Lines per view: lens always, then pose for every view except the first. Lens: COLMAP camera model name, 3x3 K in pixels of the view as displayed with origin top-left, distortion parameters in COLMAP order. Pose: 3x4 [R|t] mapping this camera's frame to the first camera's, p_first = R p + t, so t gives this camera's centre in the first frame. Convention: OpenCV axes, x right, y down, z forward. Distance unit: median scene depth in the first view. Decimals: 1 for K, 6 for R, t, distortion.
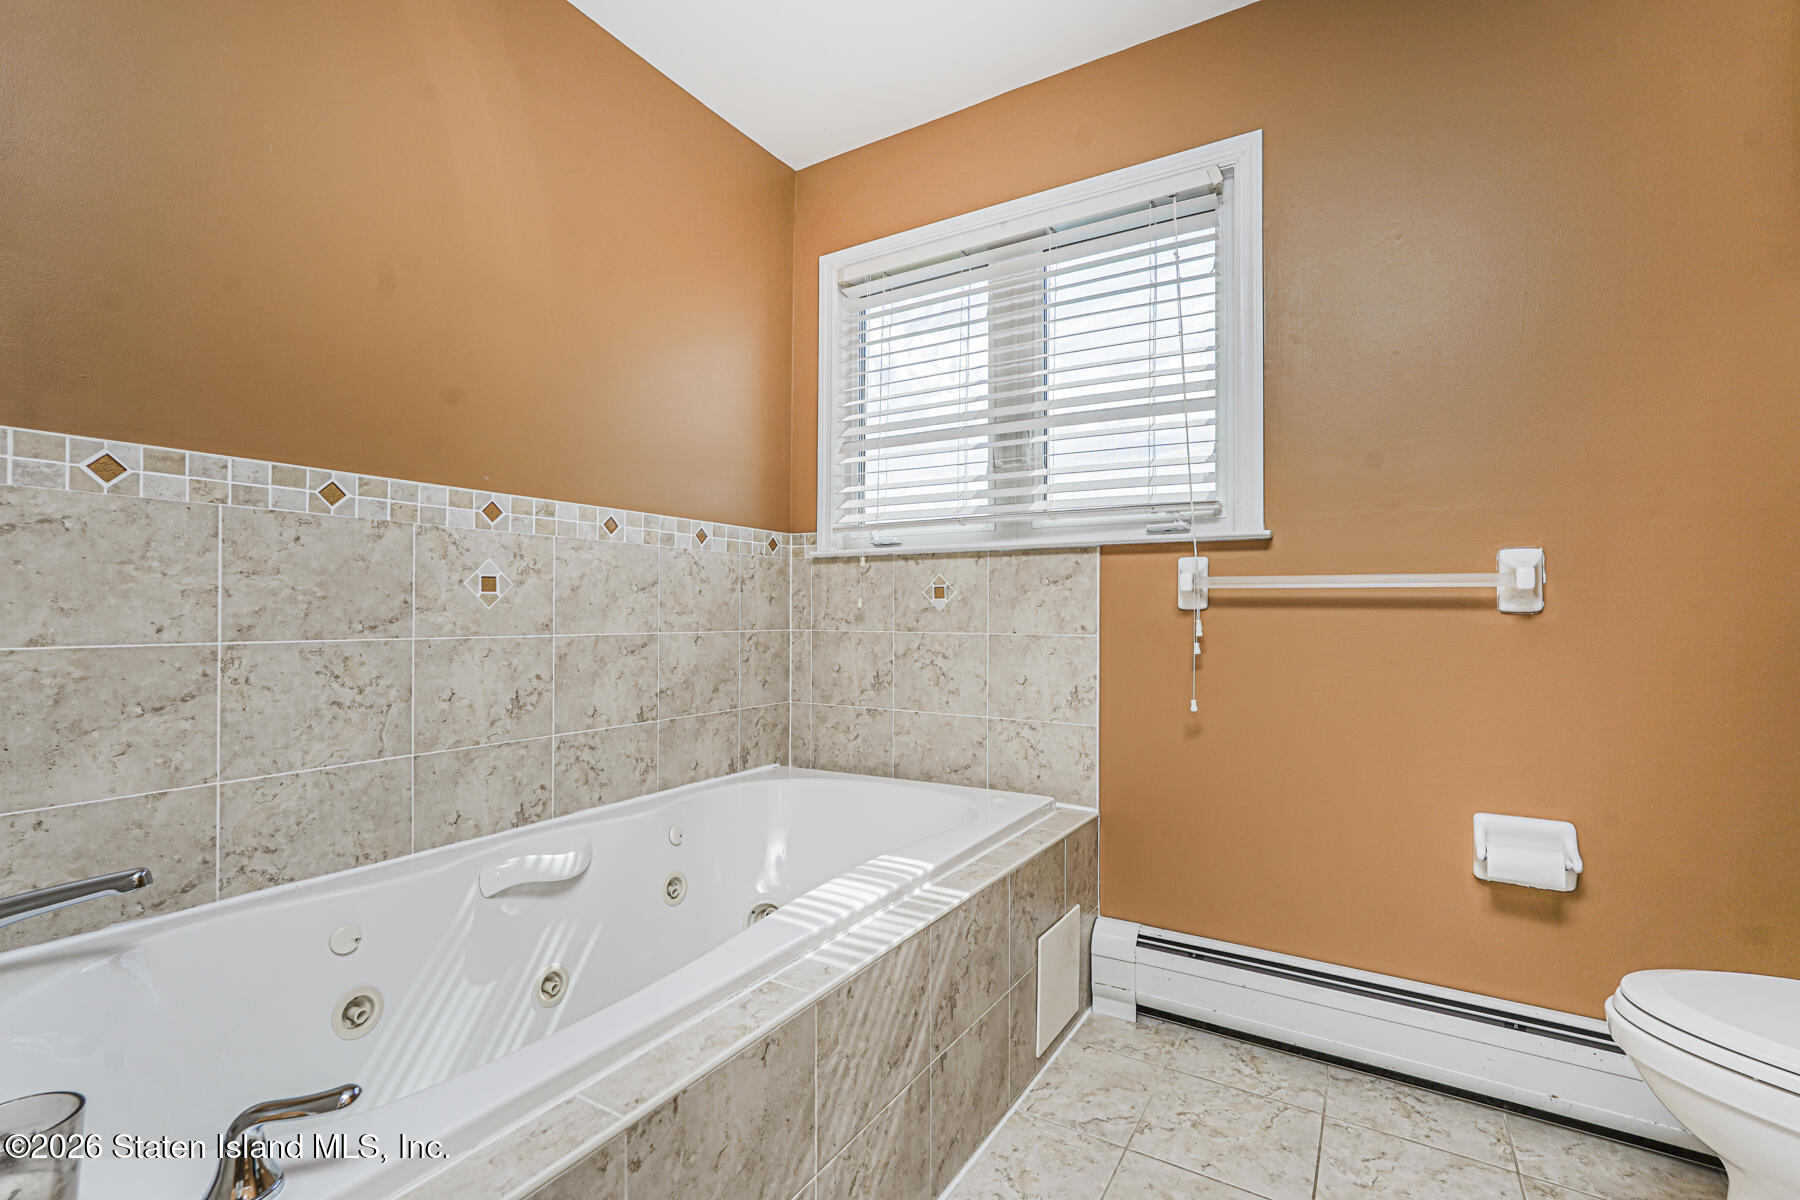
lens RADIAL K [[787.5, 0, 902.0], [0, 787.5, 615.3], [0, 0, 1]] dist [-0.005167, 0.002491]
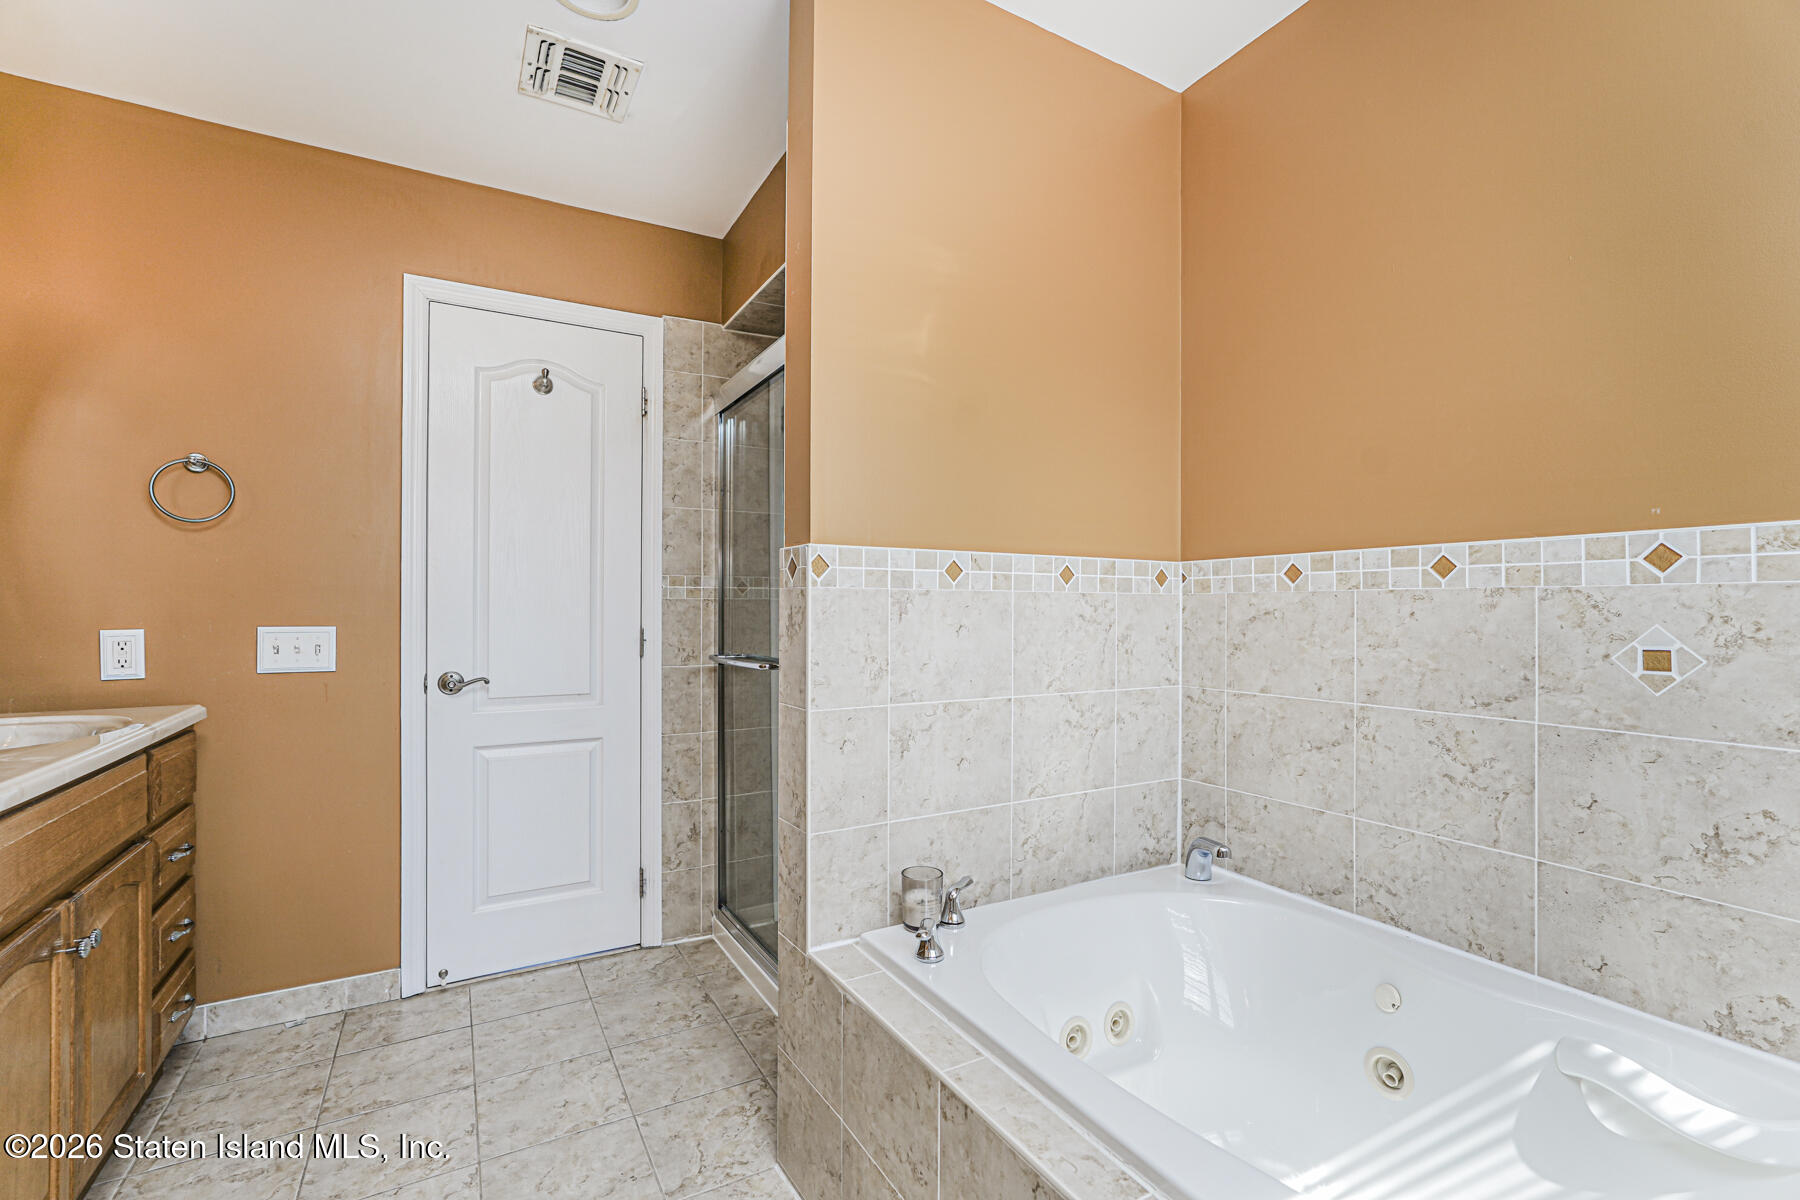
lens RADIAL K [[787.5, 0, 885.7], [0, 787.5, 600.7], [0, 0, 1]] dist [-0.005167, 0.002491]
pose [[-0.491042, -0.007578, -0.871103, 0.477981], [0.002009, 0.999950, -0.009832, -0.097754], [0.871134, -0.006578, -0.491002, 0.825369]]
